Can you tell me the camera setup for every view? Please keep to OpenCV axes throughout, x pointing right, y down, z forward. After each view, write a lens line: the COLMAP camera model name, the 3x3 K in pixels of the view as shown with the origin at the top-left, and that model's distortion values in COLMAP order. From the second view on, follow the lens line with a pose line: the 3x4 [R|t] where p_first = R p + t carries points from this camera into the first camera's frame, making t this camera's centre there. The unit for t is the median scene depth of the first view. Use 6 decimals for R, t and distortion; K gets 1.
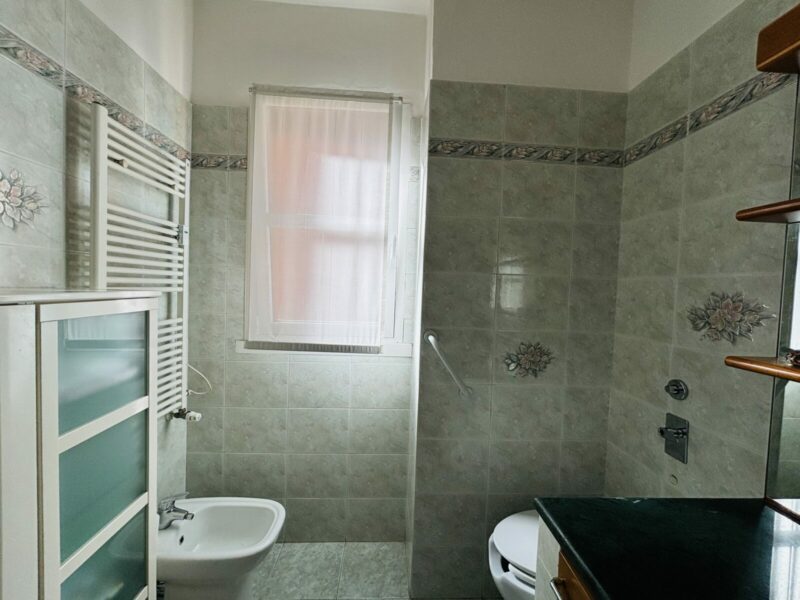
lens RADIAL K [[321.2, 0, 401.7], [0, 321.2, 300.4], [0, 0, 1]] dist [0.001707, -0.000593]
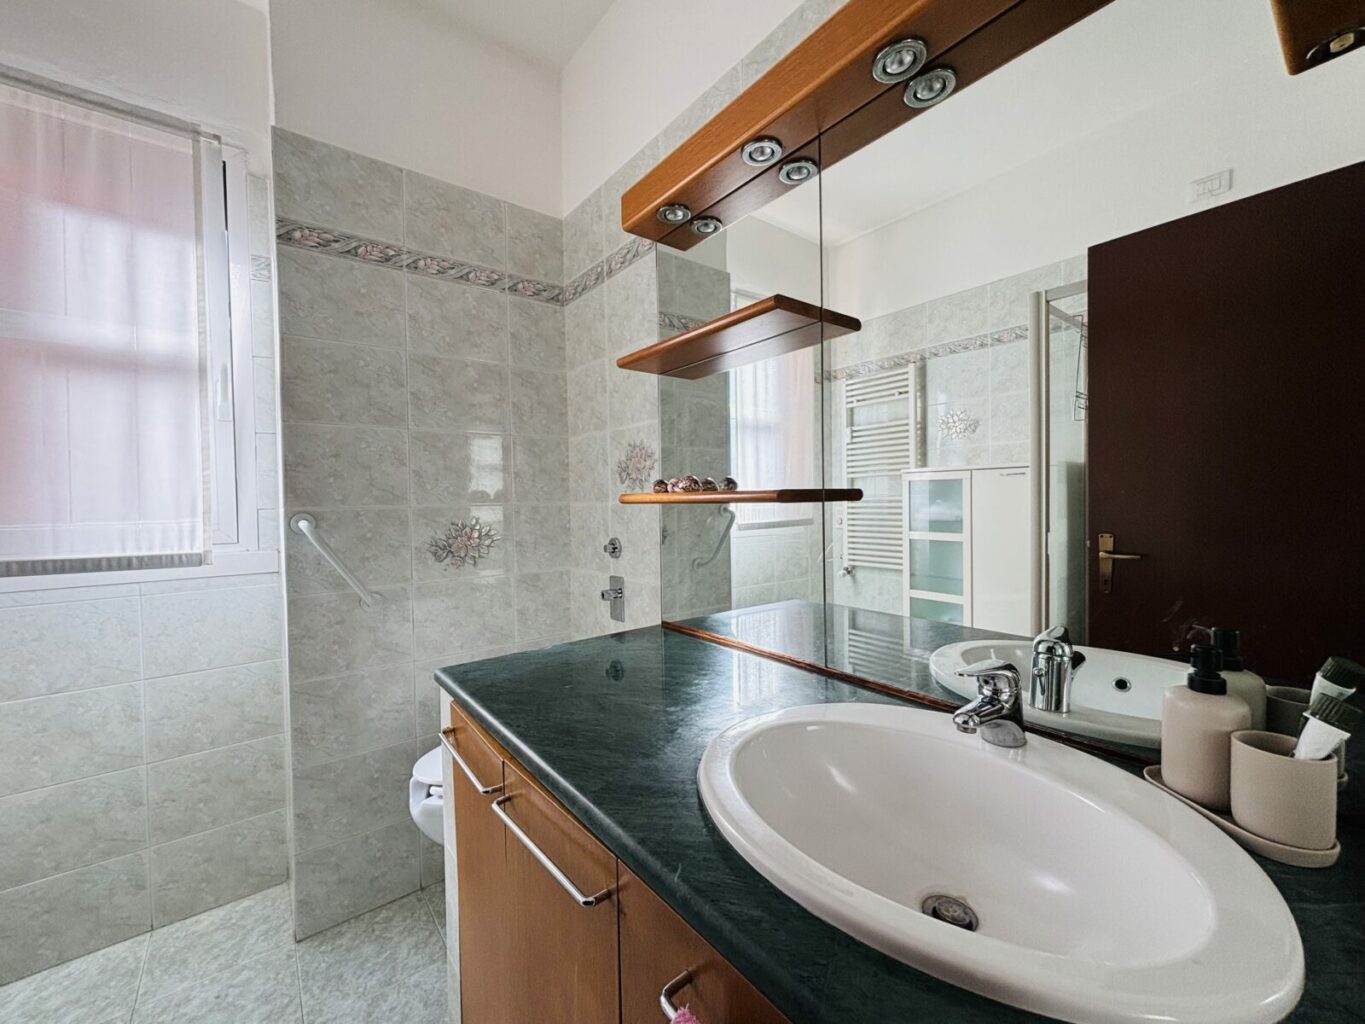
lens RADIAL K [[548.0, 0, 679.7], [0, 548.0, 507.2], [0, 0, 1]] dist [0.001707, -0.000593]
pose [[0.813938, -0.063153, 0.577508, 0.071506], [0.070908, 0.997441, 0.009137, 0.123725], [-0.576608, 0.033513, 0.816334, -0.342767]]
